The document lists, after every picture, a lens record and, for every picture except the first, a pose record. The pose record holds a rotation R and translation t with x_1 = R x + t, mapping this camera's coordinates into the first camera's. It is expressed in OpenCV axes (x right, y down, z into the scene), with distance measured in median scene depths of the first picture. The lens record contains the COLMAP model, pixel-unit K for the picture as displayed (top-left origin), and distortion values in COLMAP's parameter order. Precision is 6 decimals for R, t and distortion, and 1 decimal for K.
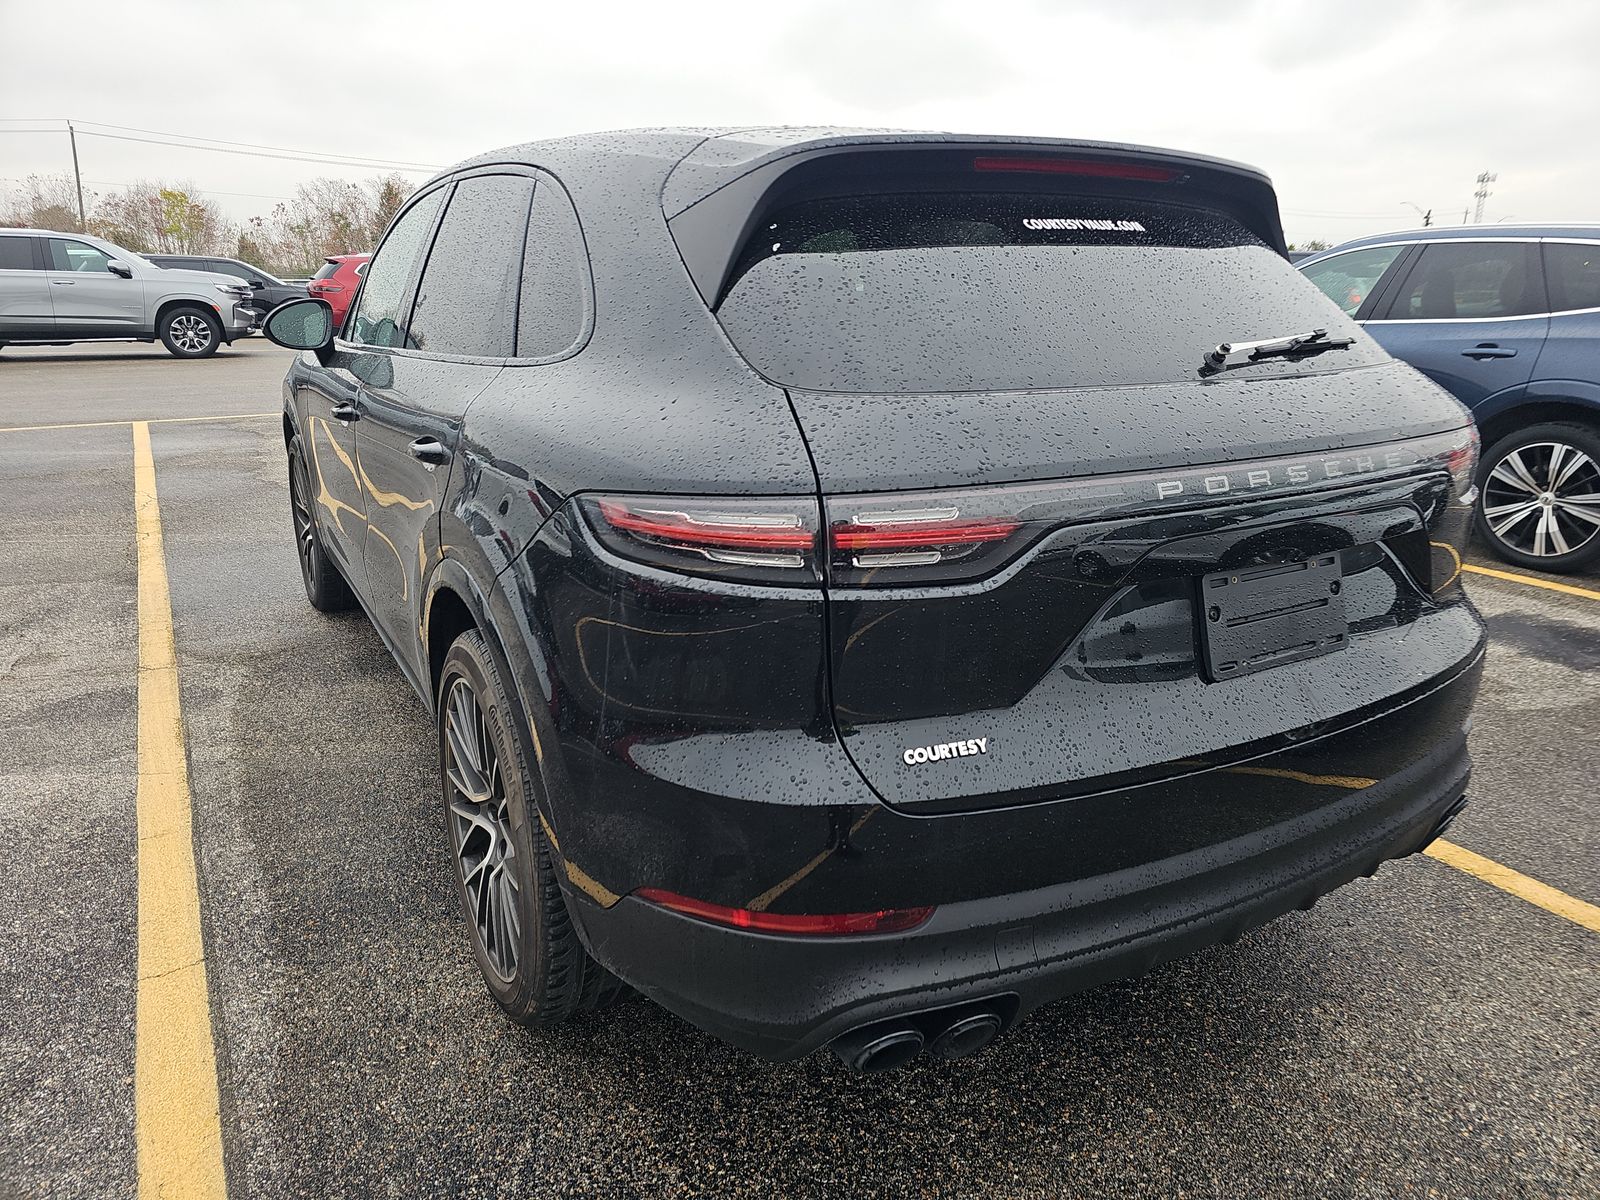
lens RADIAL K [[1065.5, 0, 800.0], [0, 1065.5, 600.0], [0, 0, 1]] dist [0.054035, -0.050142]
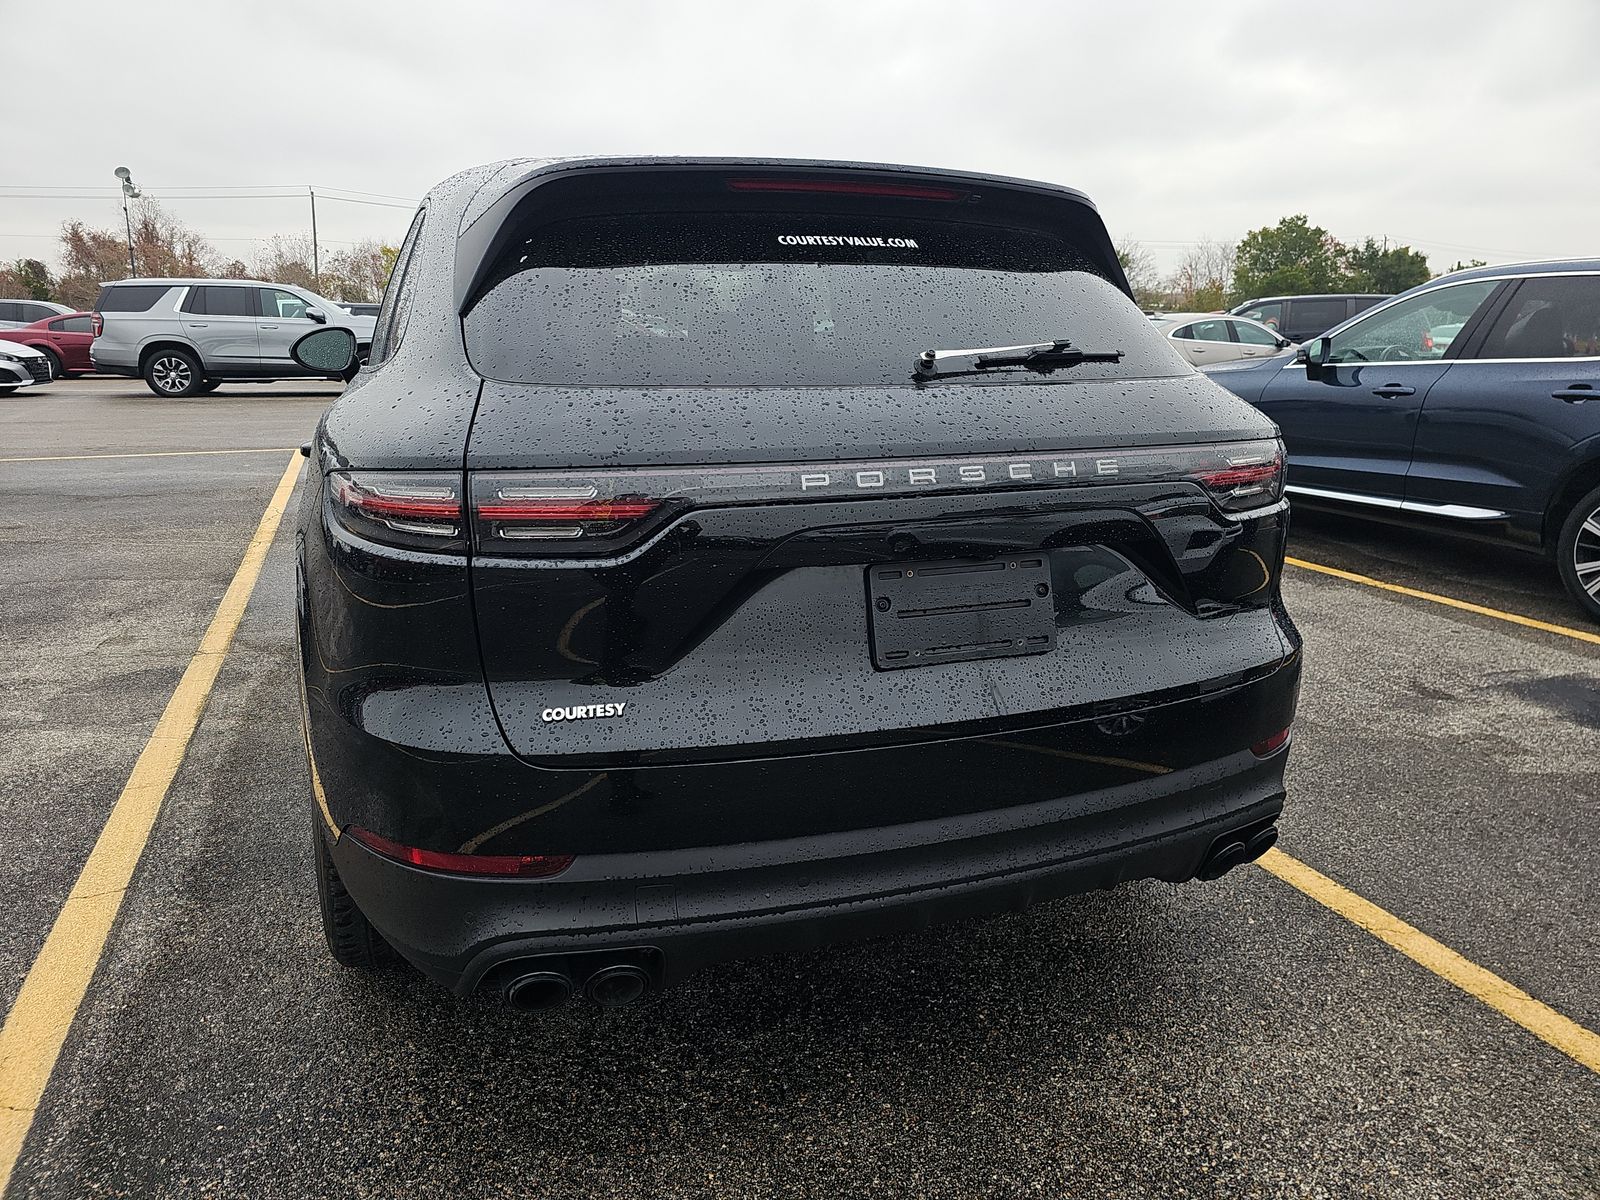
lens RADIAL K [[1068.0, 0, 776.7], [0, 1068.0, 606.2], [0, 0, 1]] dist [0.048861, -0.047663]
pose [[0.984599, 0.044835, -0.168984, 0.388135], [-0.050972, 0.998182, -0.032156, 0.044974], [0.167235, 0.040274, 0.985094, -0.033831]]
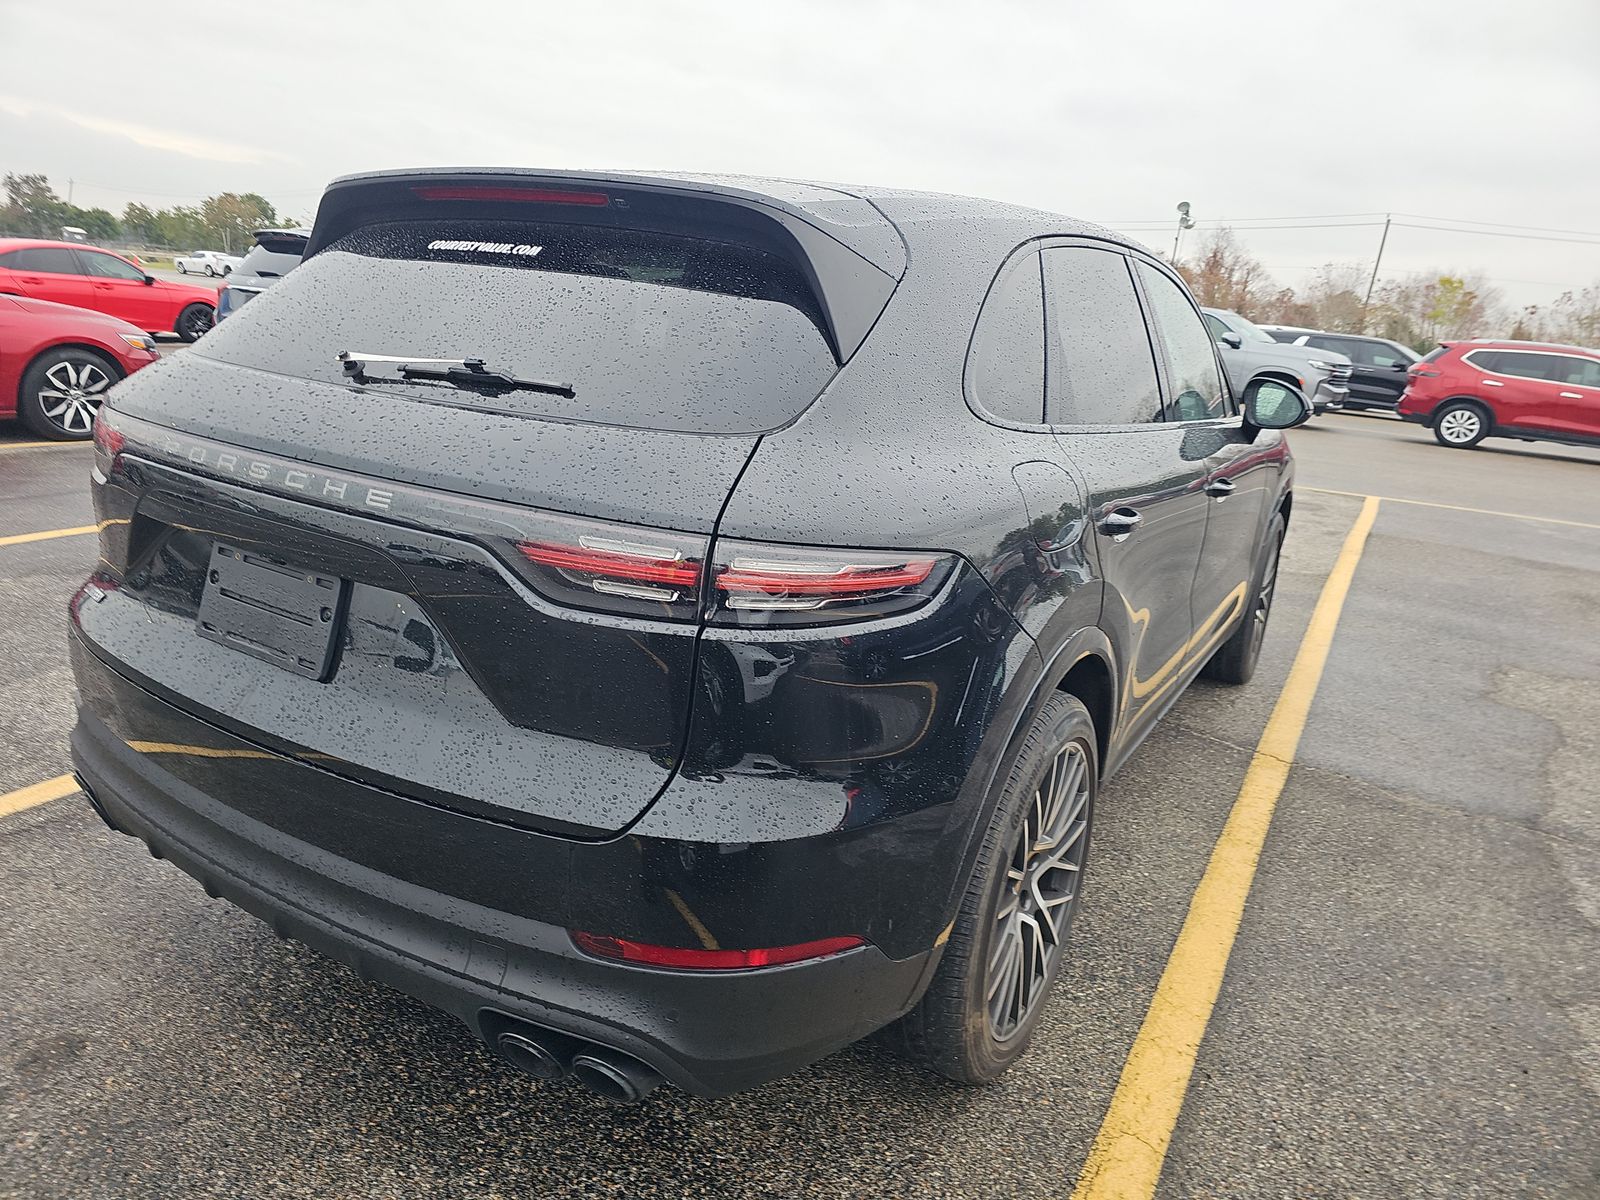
lens RADIAL K [[1042.2, 0, 800.8], [0, 1042.2, 592.1], [0, 0, 1]] dist [0.121534, -0.137533]
pose [[0.463825, 0.261273, -0.846524, 1.359331], [-0.326201, 0.938760, 0.111010, -0.248974], [0.823687, 0.224648, 0.520647, 0.790405]]
